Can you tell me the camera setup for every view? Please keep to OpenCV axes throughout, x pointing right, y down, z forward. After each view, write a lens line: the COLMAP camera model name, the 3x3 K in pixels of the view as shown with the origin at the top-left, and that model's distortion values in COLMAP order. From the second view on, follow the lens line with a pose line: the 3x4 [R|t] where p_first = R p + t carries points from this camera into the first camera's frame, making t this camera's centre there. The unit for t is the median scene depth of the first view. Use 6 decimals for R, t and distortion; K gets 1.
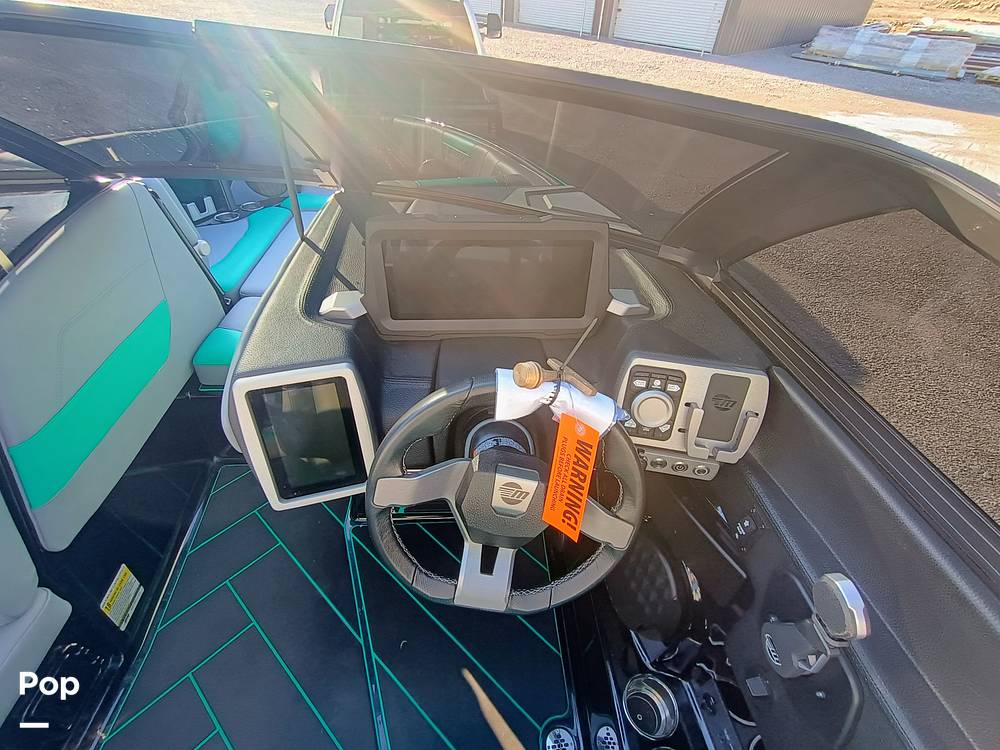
lens RADIAL K [[451.5, 0, 494.0], [0, 451.5, 376.9], [0, 0, 1]] dist [-0.008067, 0.009283]
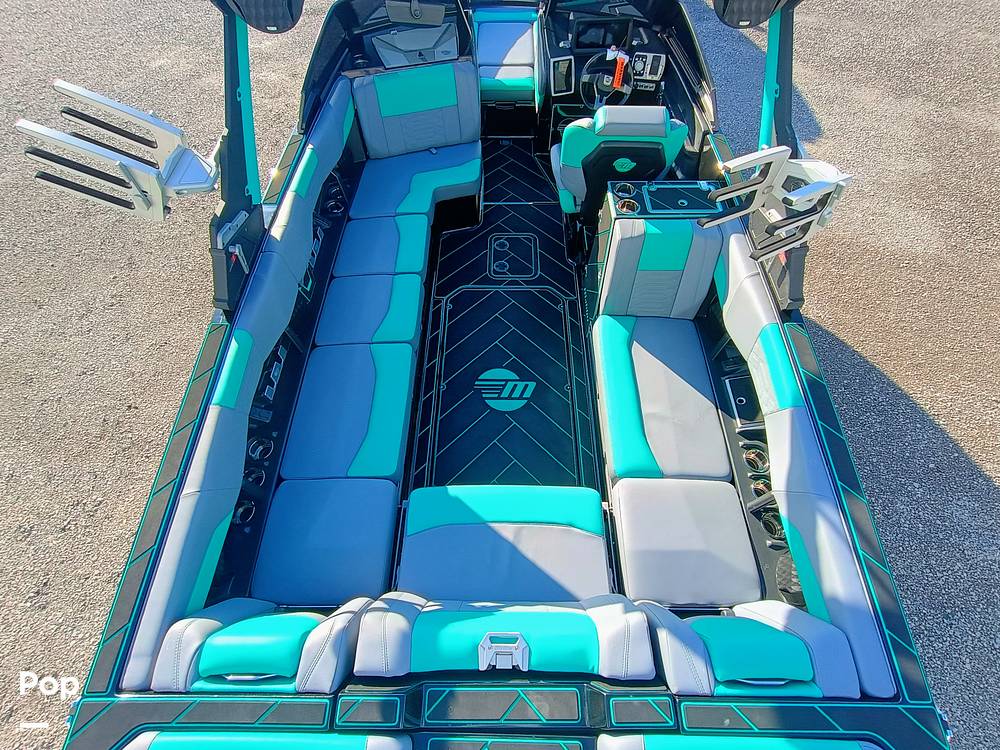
lens RADIAL K [[451.5, 0, 498.9], [0, 451.5, 383.0], [0, 0, 1]] dist [-0.008067, 0.009283]
pose [[0.995424, 0.022044, -0.092981, -0.553486], [0.008245, 0.949586, 0.313399, 1.656768], [0.095202, -0.312731, 0.945059, -4.377208]]
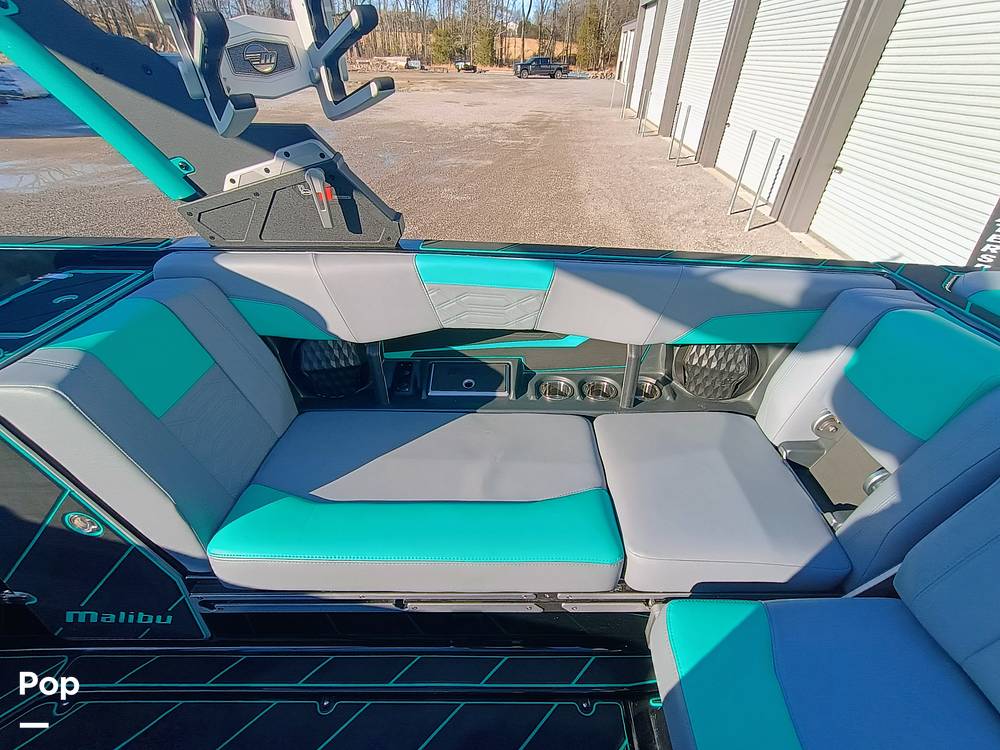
lens RADIAL K [[451.5, 0, 498.3], [0, 451.5, 383.0], [0, 0, 1]] dist [-0.008067, 0.009283]
pose [[0.062791, -0.615314, 0.785777, -0.872220], [0.645881, 0.625280, 0.438022, 1.927944], [-0.760852, 0.480015, 0.436682, -2.228320]]
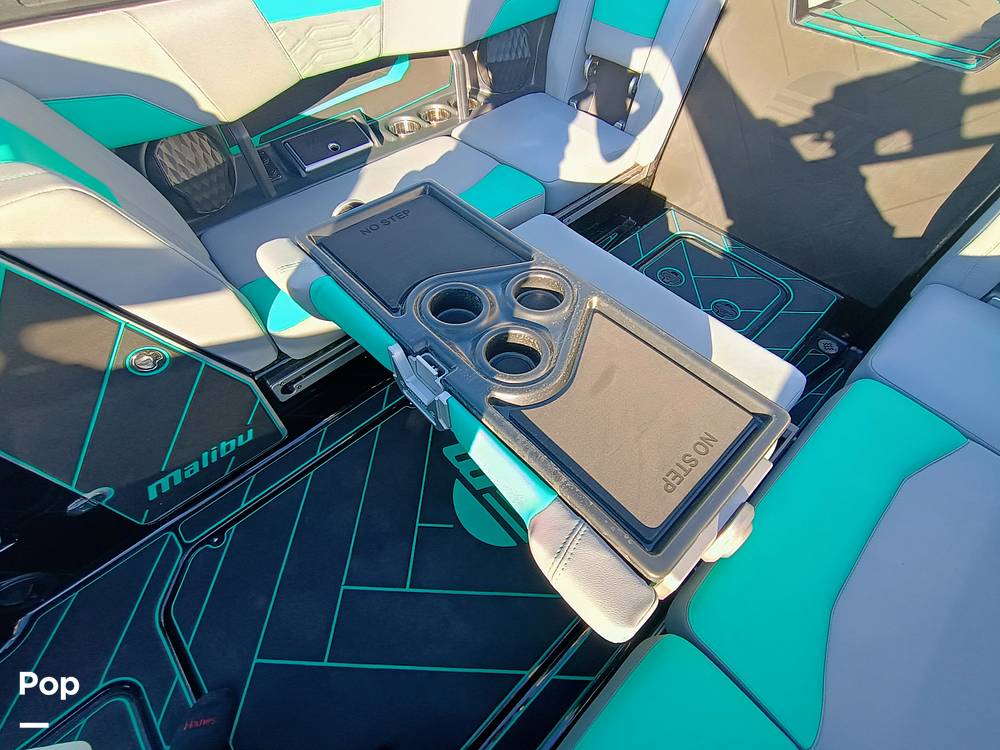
lens RADIAL K [[451.5, 0, 495.0], [0, 451.5, 378.4], [0, 0, 1]] dist [-0.008067, 0.009283]
pose [[-0.628906, -0.663537, 0.405212, -1.365852], [0.469652, 0.091125, 0.878136, 1.274579], [-0.619601, 0.742574, 0.254322, -1.337677]]
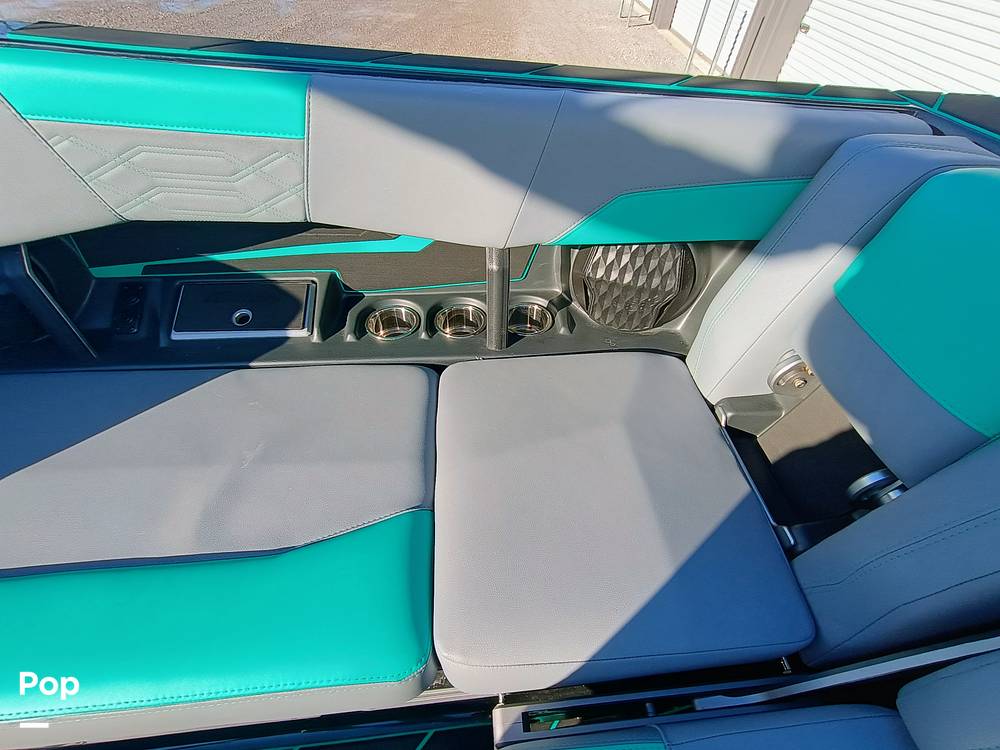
lens RADIAL K [[451.5, 0, 503.1], [0, 451.5, 376.8], [0, 0, 1]] dist [-0.008067, 0.009283]
pose [[-0.043482, -0.760570, 0.647799, -0.158869], [0.606995, 0.494900, 0.621797, 2.550139], [-0.793515, 0.420248, 0.440143, -2.285804]]
